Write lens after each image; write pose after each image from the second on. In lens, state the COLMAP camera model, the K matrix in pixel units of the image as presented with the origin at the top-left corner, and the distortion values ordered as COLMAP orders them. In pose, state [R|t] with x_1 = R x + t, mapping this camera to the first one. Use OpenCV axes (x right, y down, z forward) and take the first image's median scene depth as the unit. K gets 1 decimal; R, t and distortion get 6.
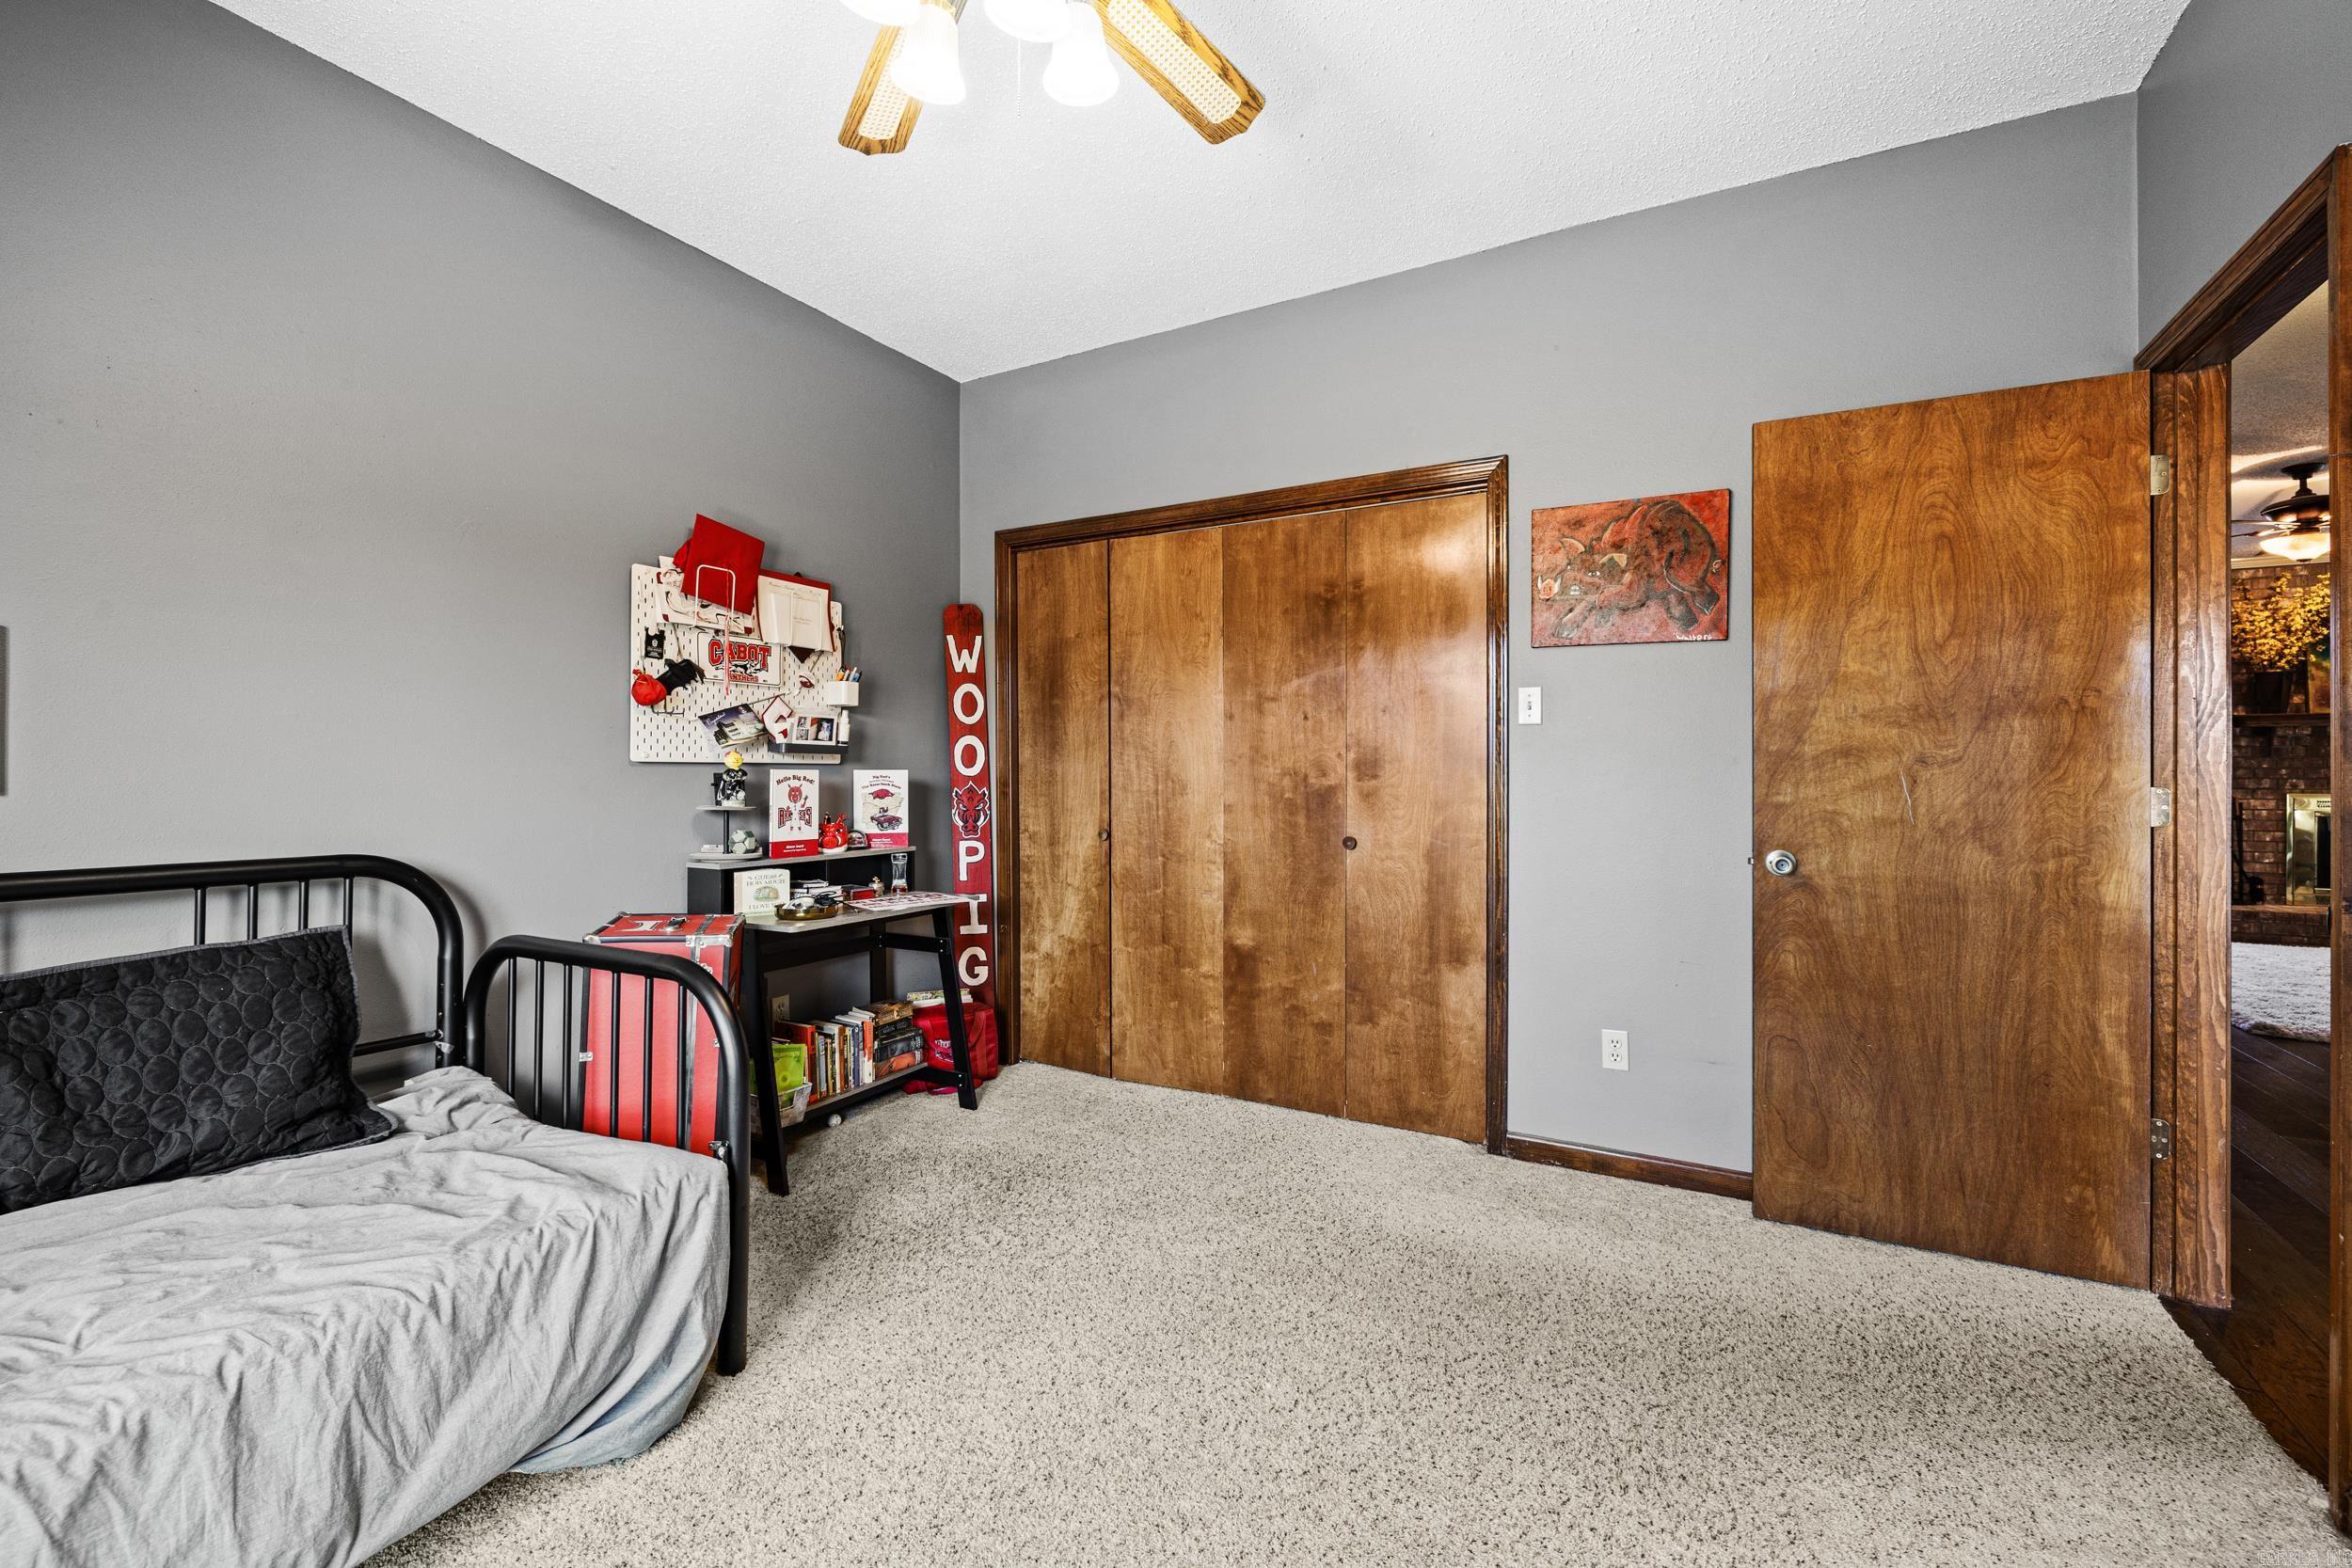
lens RADIAL K [[975.8, 0, 1163.7], [0, 975.8, 779.6], [0, 0, 1]] dist [-0.001596, -0.000602]
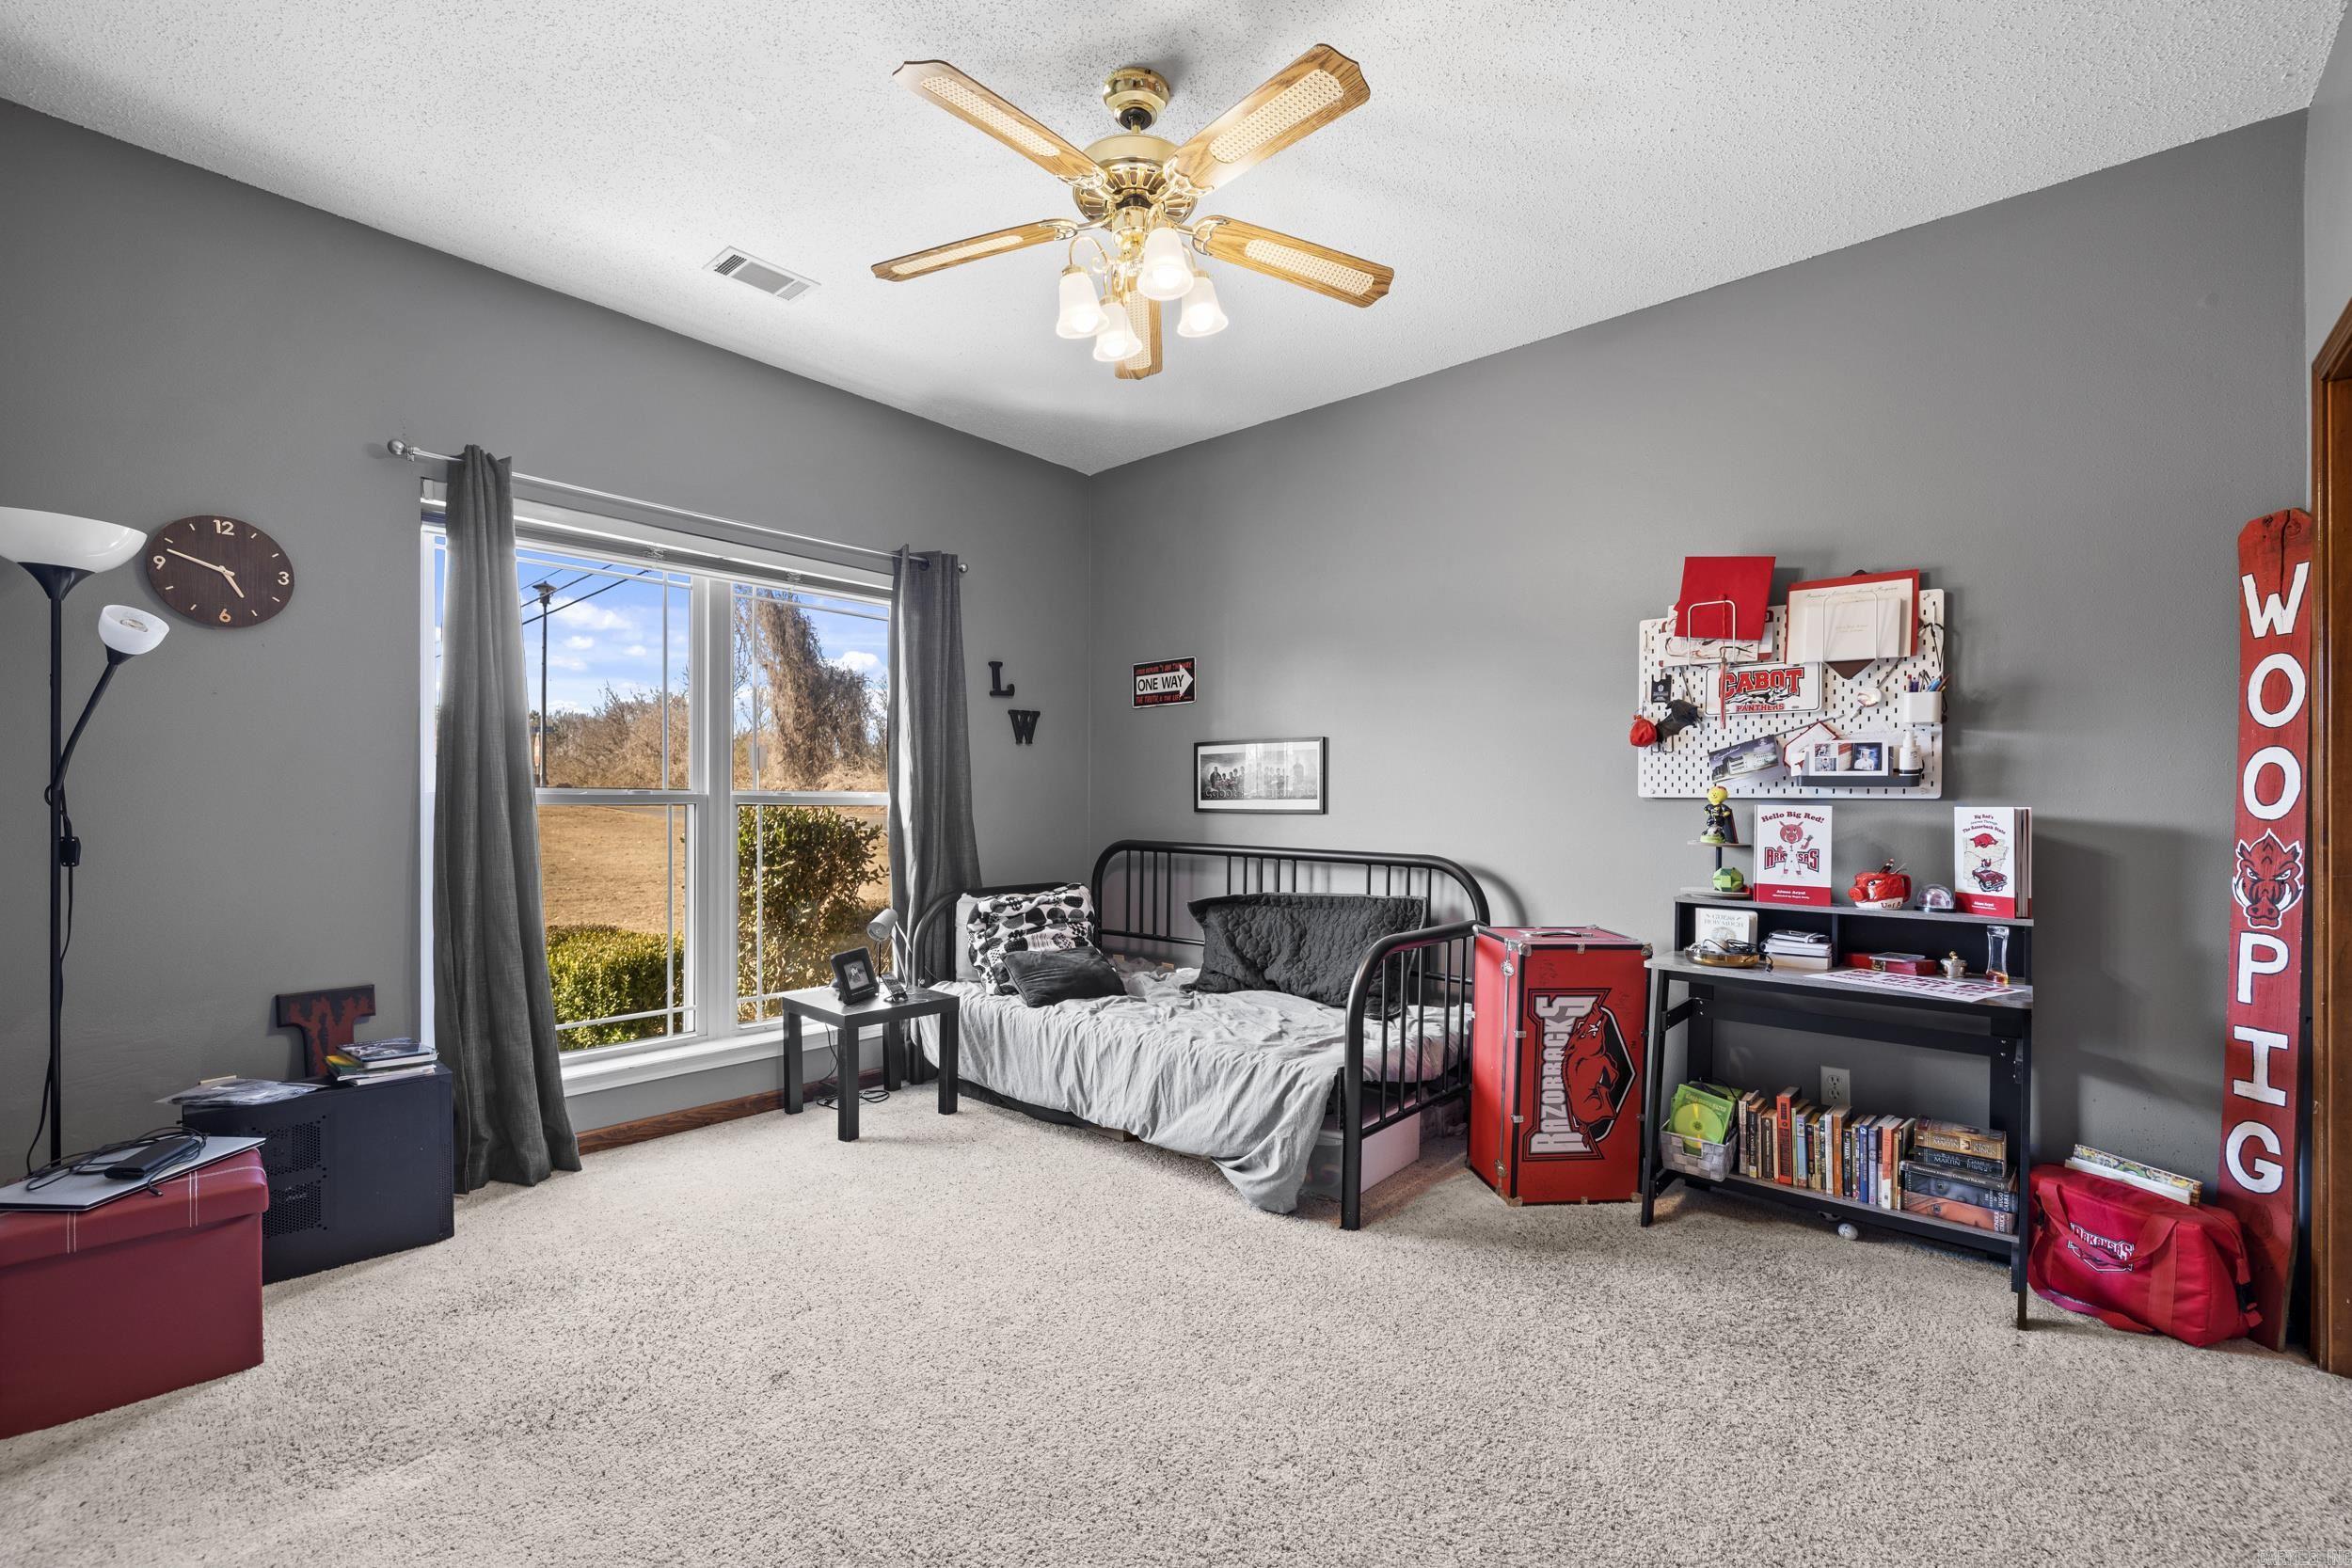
lens RADIAL K [[993.0, 0, 1178.8], [0, 993.0, 837.0], [0, 0, 1]] dist [-0.000647, 0.000058]
pose [[-0.194023, 0.030475, -0.980524, 0.602860], [-0.018435, 0.999228, 0.034704, -0.002478], [0.980824, 0.024810, -0.193311, 0.618614]]
